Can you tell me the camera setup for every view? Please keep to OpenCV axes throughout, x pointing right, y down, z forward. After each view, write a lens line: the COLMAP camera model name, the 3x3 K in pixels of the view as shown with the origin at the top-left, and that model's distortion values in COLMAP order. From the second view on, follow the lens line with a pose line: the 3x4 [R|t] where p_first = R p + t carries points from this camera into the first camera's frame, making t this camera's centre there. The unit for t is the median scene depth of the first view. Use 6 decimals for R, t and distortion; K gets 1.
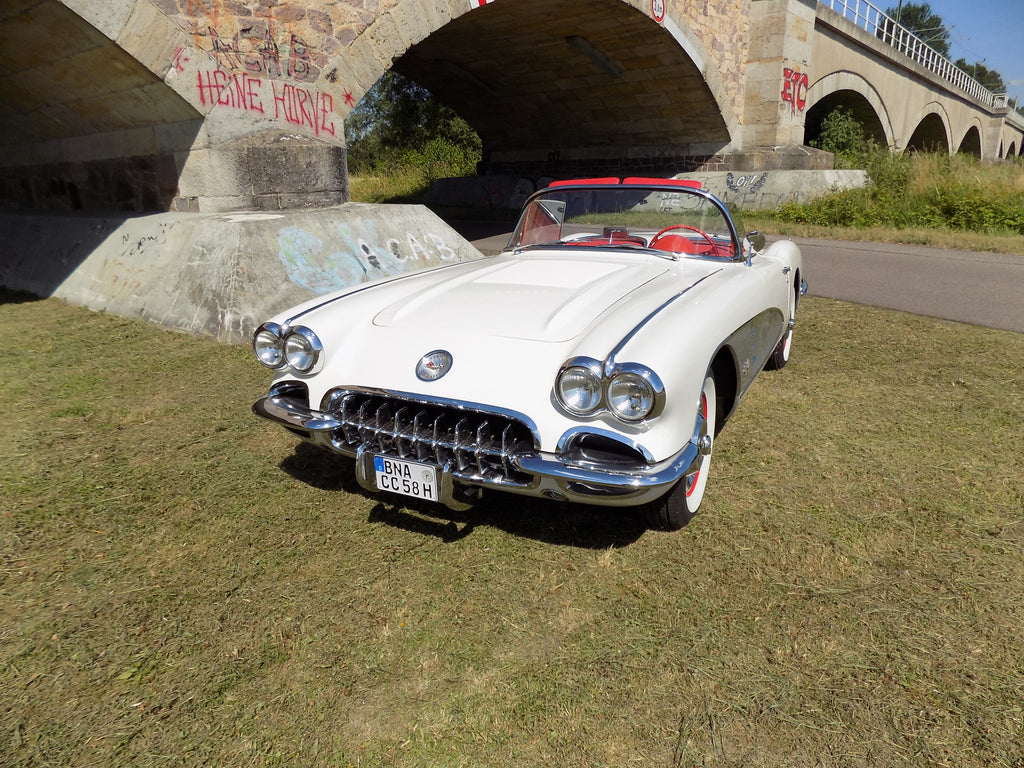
lens RADIAL K [[682.3, 0, 525.1], [0, 682.3, 385.8], [0, 0, 1]] dist [-0.087277, 0.078515]
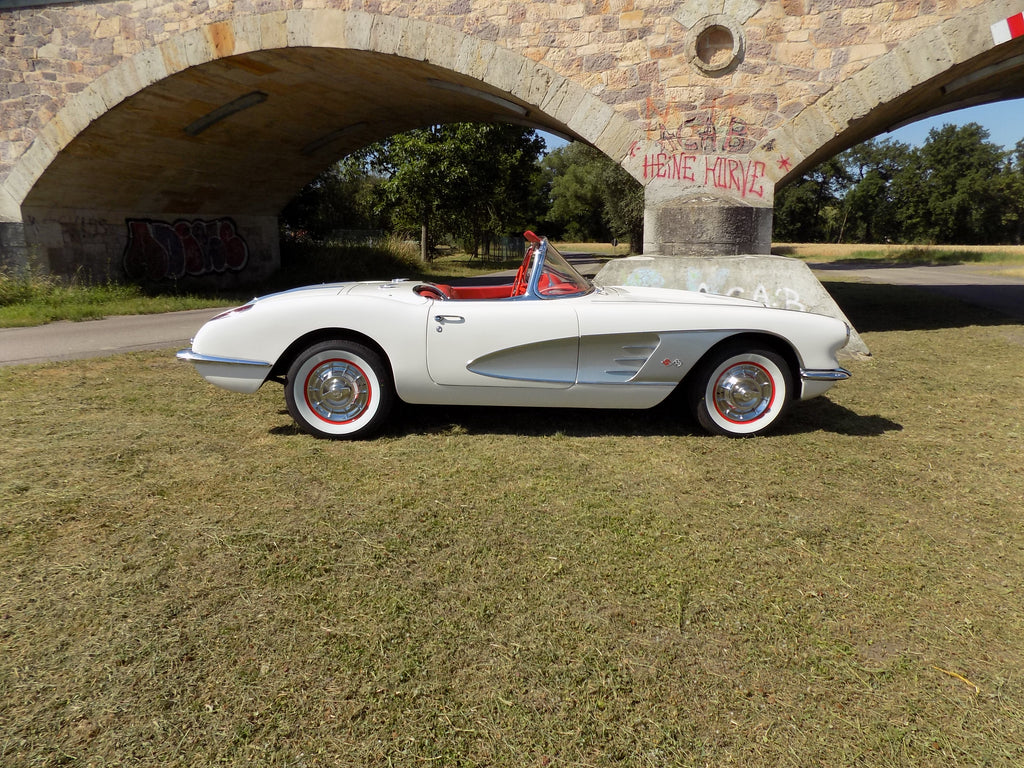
lens RADIAL K [[682.3, 0, 525.1], [0, 682.3, 385.8], [0, 0, 1]] dist [-0.087277, 0.078515]
pose [[0.360616, 0.222801, -0.905713, 0.728658], [-0.290308, 0.949628, 0.118016, -0.092242], [0.886385, 0.220377, 0.407132, 0.266878]]
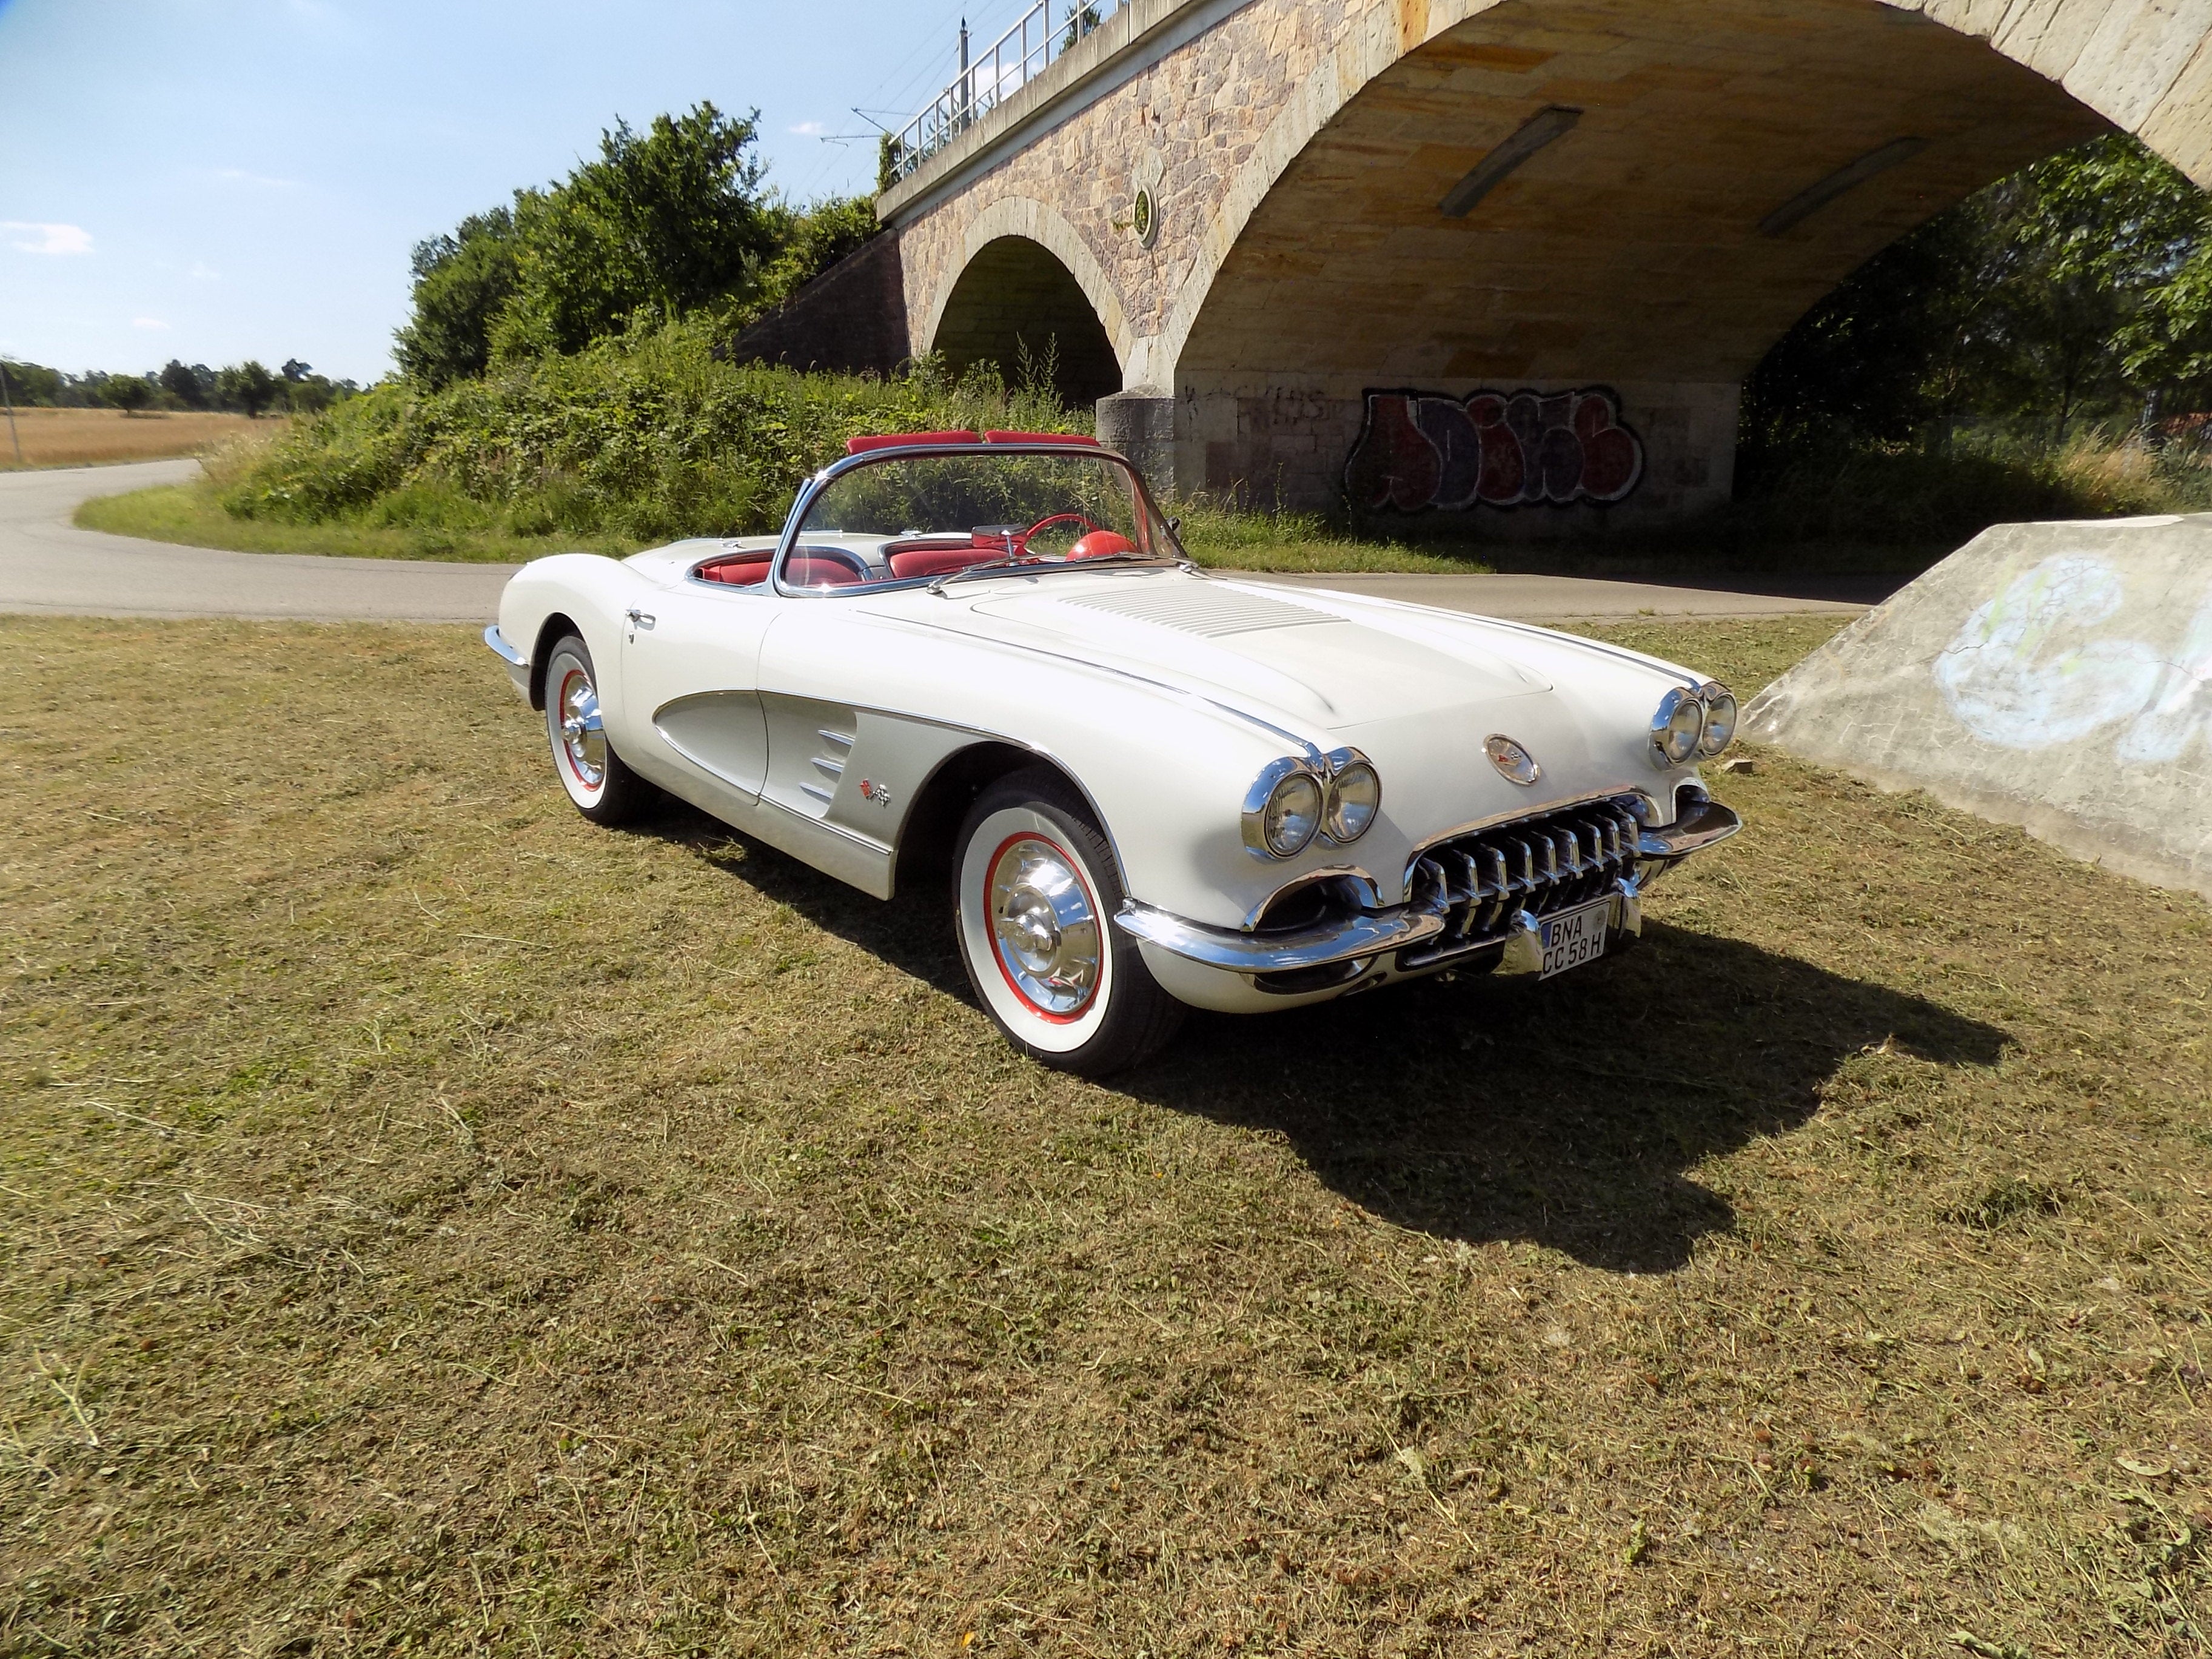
lens RADIAL K [[1480.2, 0, 1130.1], [0, 1480.2, 835.5], [0, 0, 1]] dist [-0.096988, 0.083775]
pose [[-0.539117, 0.248649, -0.804690, 0.590861], [-0.245473, 0.867558, 0.432534, -0.281510], [0.805665, 0.430716, -0.406679, 0.851809]]
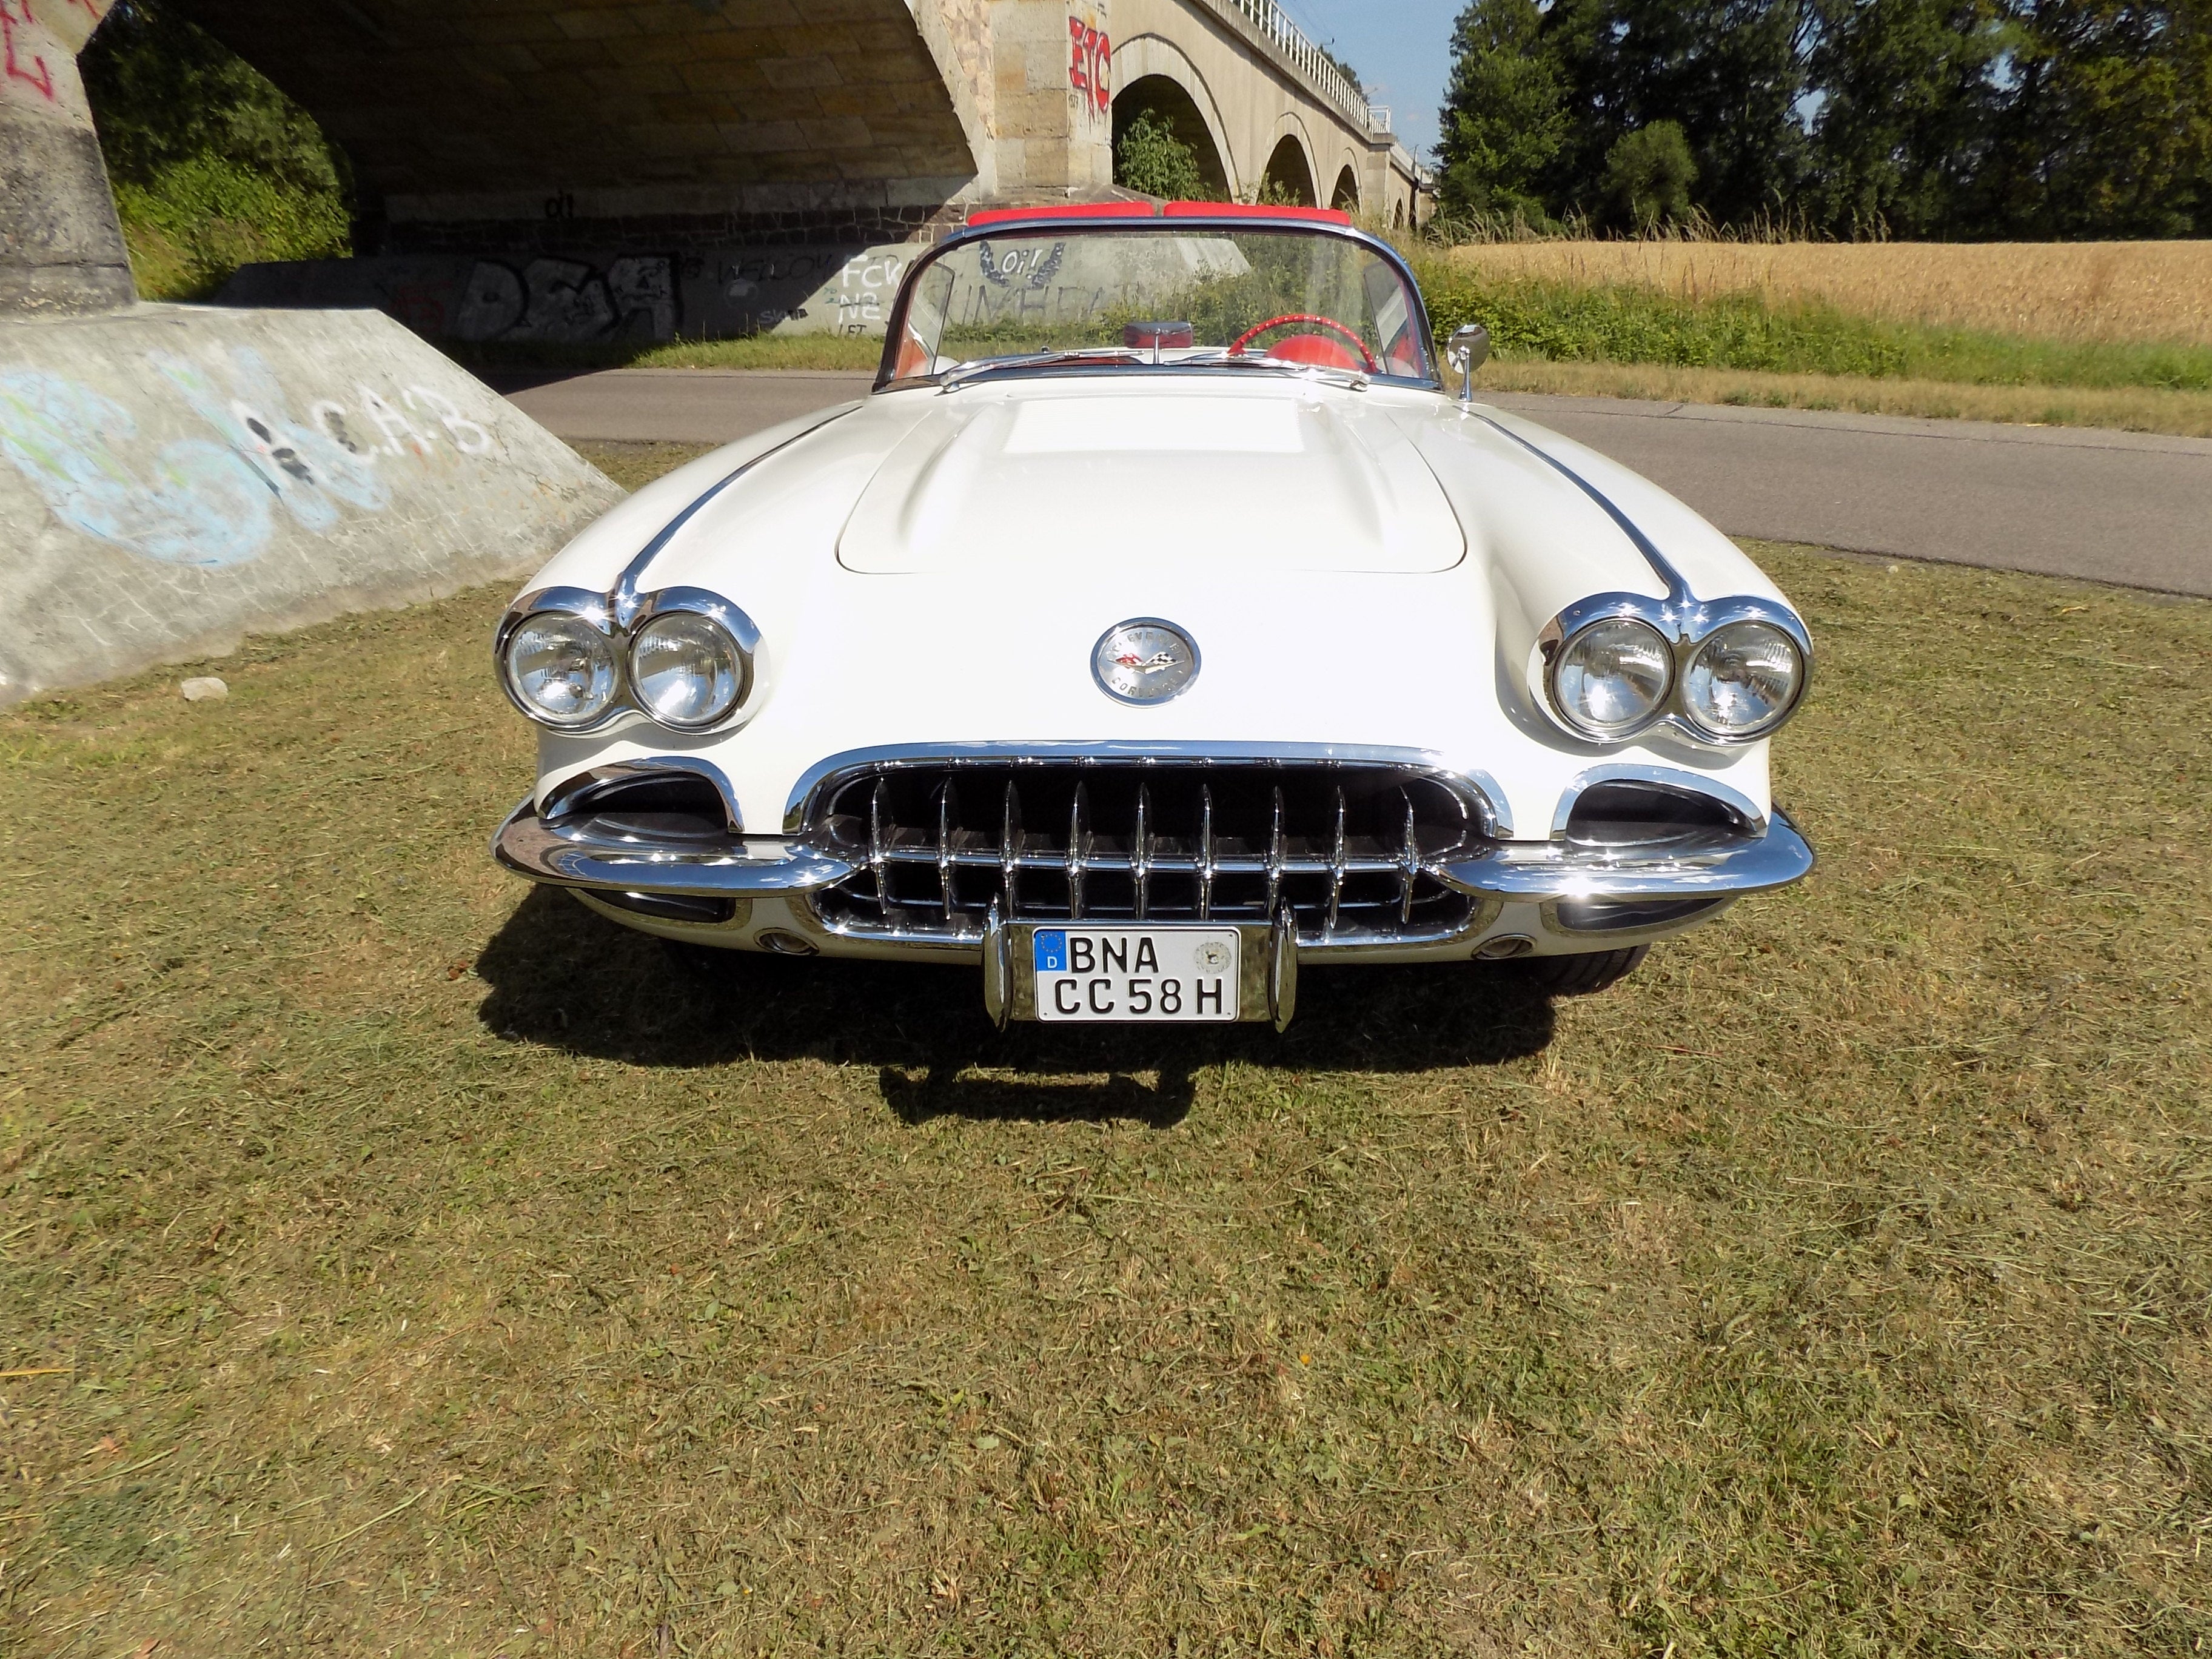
lens RADIAL K [[1477.9, 0, 1129.6], [0, 1477.9, 826.2], [0, 0, 1]] dist [-0.082081, 0.079275]
pose [[0.905618, -0.146406, 0.398022, -0.146060], [0.120181, 0.988645, 0.090208, -0.004375], [-0.406710, -0.033860, 0.912930, 0.085773]]
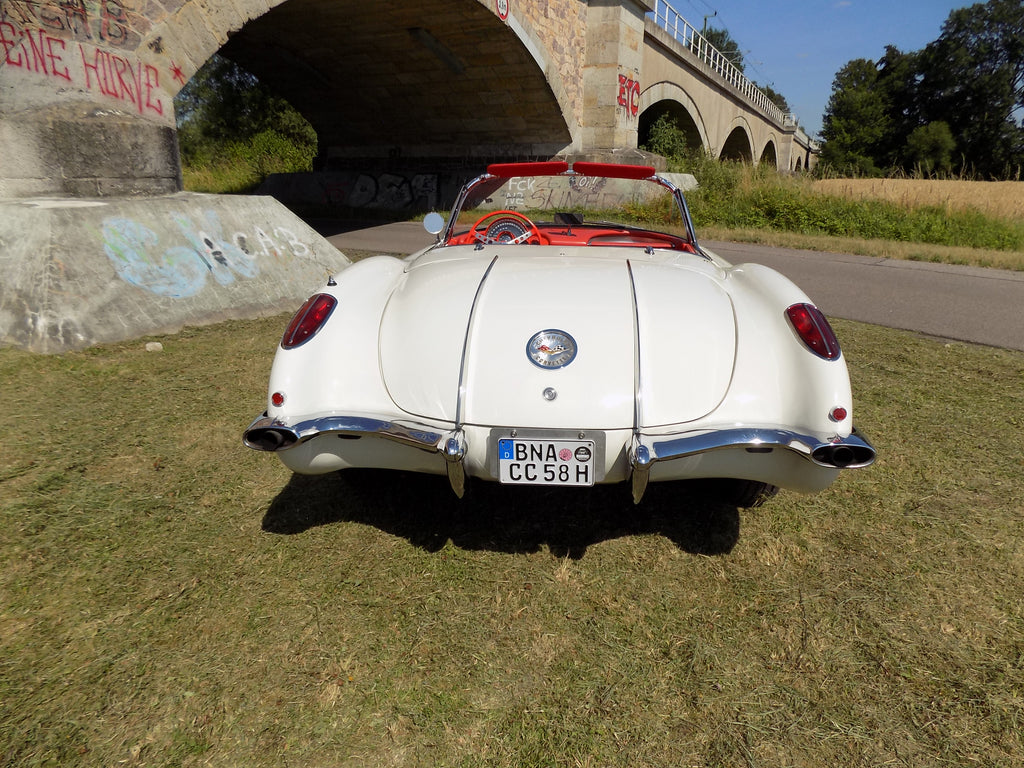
lens RADIAL K [[682.3, 0, 525.1], [0, 682.3, 385.8], [0, 0, 1]] dist [-0.087277, 0.078515]
pose [[0.971976, -0.041591, 0.231371, -0.040852], [0.041980, 0.999113, 0.003241, 0.000318], [-0.231300, 0.006563, 0.972860, 0.043467]]
